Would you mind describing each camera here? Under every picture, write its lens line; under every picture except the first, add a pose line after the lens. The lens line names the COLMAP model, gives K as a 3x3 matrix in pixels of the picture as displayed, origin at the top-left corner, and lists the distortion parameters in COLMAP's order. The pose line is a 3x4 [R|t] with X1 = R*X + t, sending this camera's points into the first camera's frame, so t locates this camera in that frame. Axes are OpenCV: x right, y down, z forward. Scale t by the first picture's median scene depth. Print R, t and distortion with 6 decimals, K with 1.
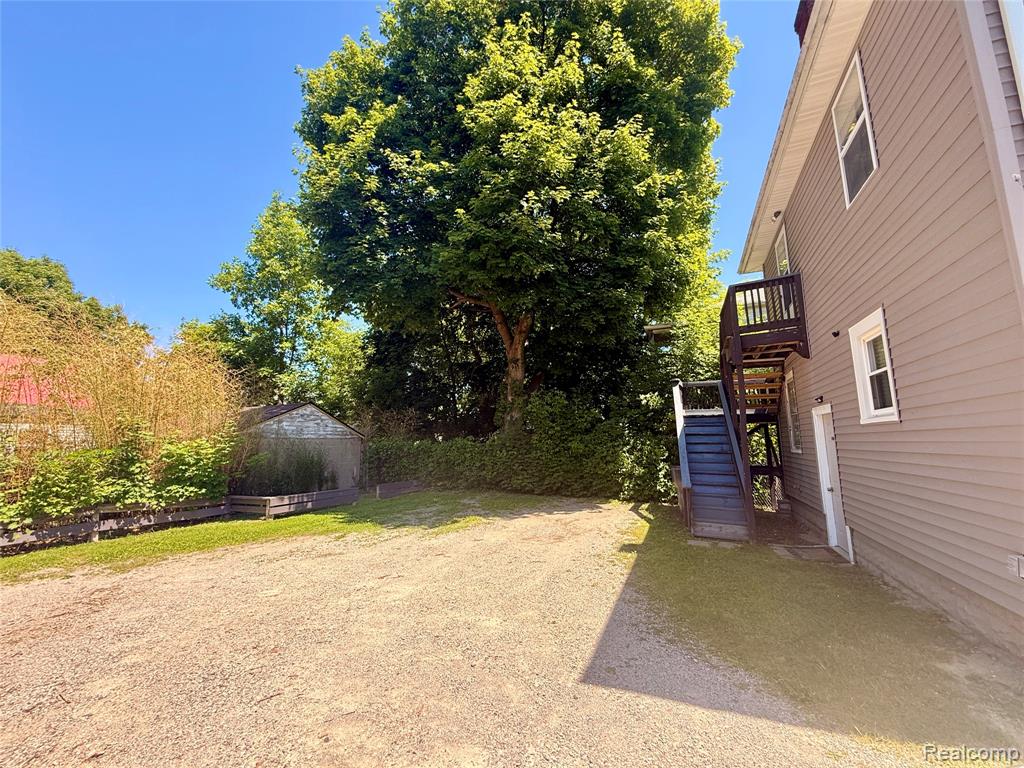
lens RADIAL K [[400.3, 0, 512.0], [0, 400.3, 384.0], [0, 0, 1]] dist [0.000316, 0.000359]
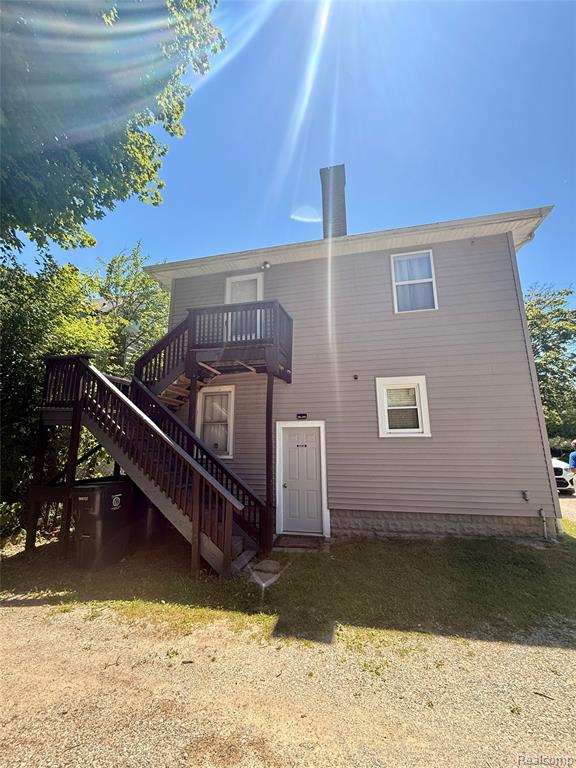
lens RADIAL K [[300.2, 0, 286.9], [0, 300.2, 381.9], [0, 0, 1]] dist [0.000316, 0.000359]
pose [[-0.174983, 0.223494, 0.958870, -0.280455], [-0.137866, 0.958739, -0.248623, 0.241128], [-0.974871, -0.175700, -0.136951, 1.572072]]
